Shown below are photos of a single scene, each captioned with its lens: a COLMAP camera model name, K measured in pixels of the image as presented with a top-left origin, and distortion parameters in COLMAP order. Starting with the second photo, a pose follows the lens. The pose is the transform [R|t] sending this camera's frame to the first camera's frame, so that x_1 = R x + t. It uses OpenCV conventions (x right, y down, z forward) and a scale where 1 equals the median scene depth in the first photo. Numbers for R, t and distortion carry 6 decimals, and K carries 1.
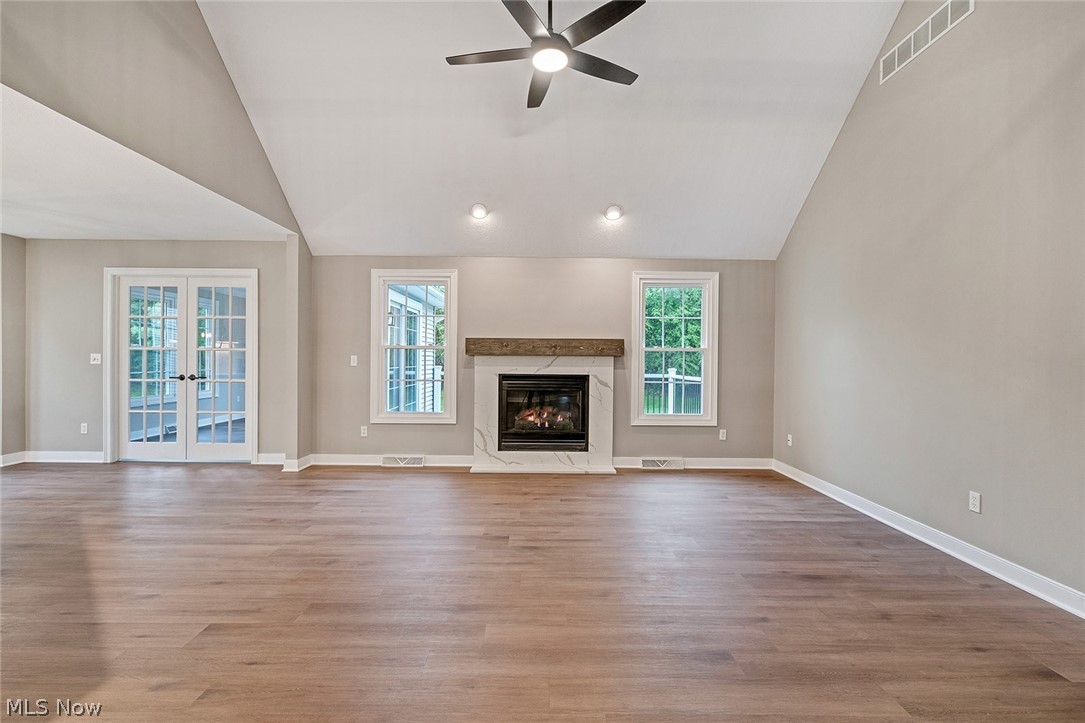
lens RADIAL K [[489.5, 0, 539.6], [0, 489.5, 363.5], [0, 0, 1]] dist [-0.002129, 0.000831]
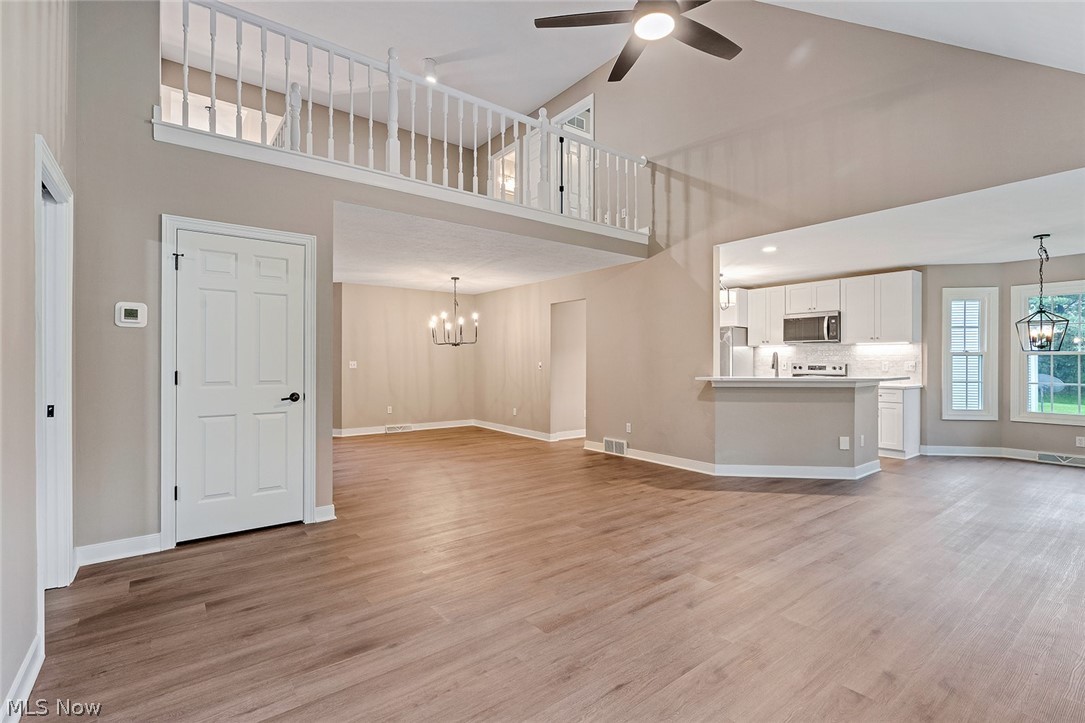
lens RADIAL K [[496.7, 0, 542.5], [0, 496.7, 361.5], [0, 0, 1]] dist [-0.002259, 0.000629]
pose [[-0.791928, -0.008842, -0.610550, 0.408164], [-0.013915, 0.999897, 0.003569, -0.008409], [0.610455, 0.011323, -0.791970, 0.899575]]
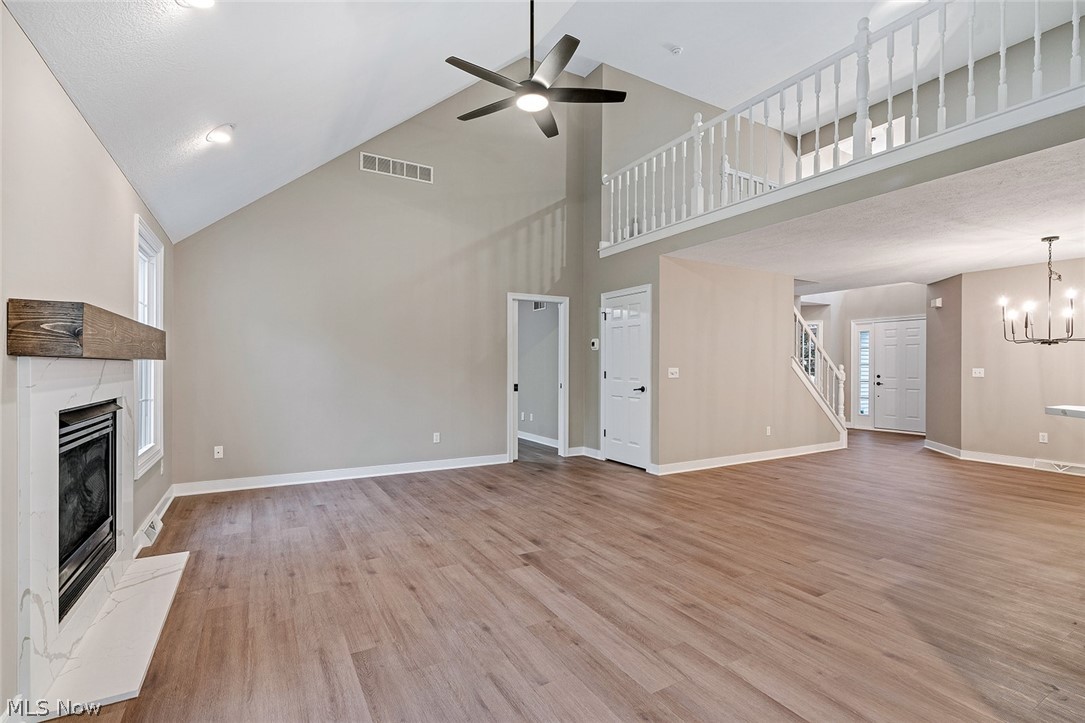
lens RADIAL K [[490.9, 0, 539.2], [0, 490.9, 368.6], [0, 0, 1]] dist [-0.003028, 0.001335]
pose [[-0.497959, -0.014425, 0.867081, -0.549130], [-0.000160, 0.999863, 0.016543, -0.014316], [-0.867201, 0.008099, -0.497893, 0.877089]]
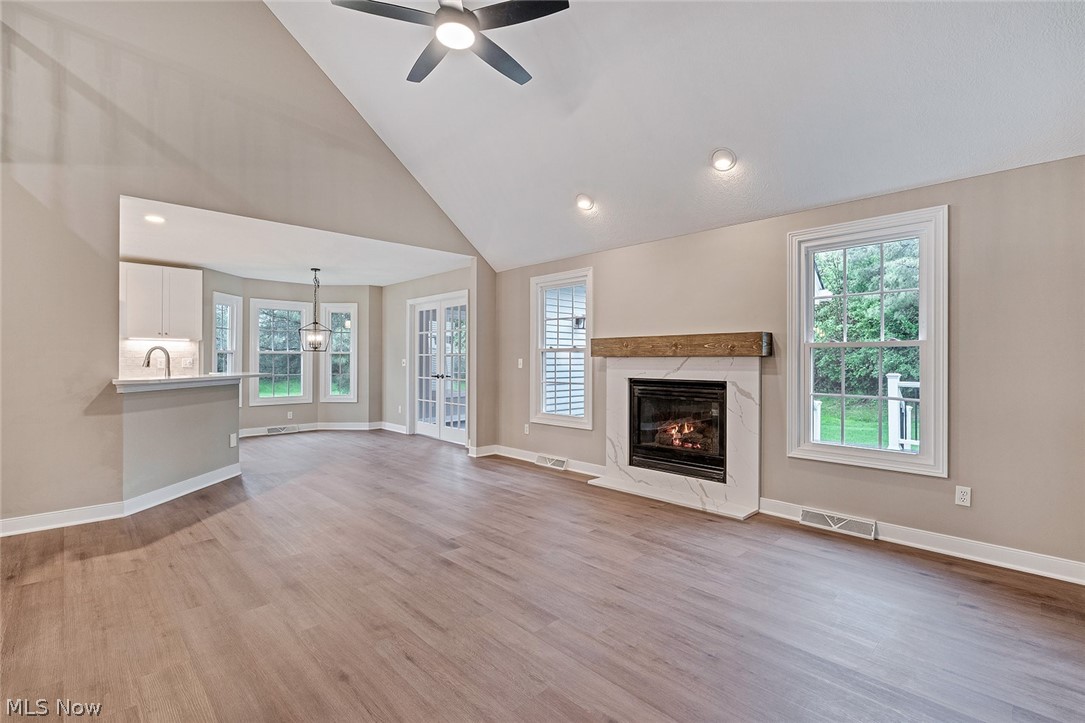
lens RADIAL K [[492.7, 0, 540.9], [0, 492.7, 360.3], [0, 0, 1]] dist [-0.002876, 0.000766]
pose [[0.692045, -0.007374, -0.721816, 0.449168], [-0.003197, 0.999907, -0.013280, 0.001820], [0.721847, 0.011498, 0.691957, 0.272470]]
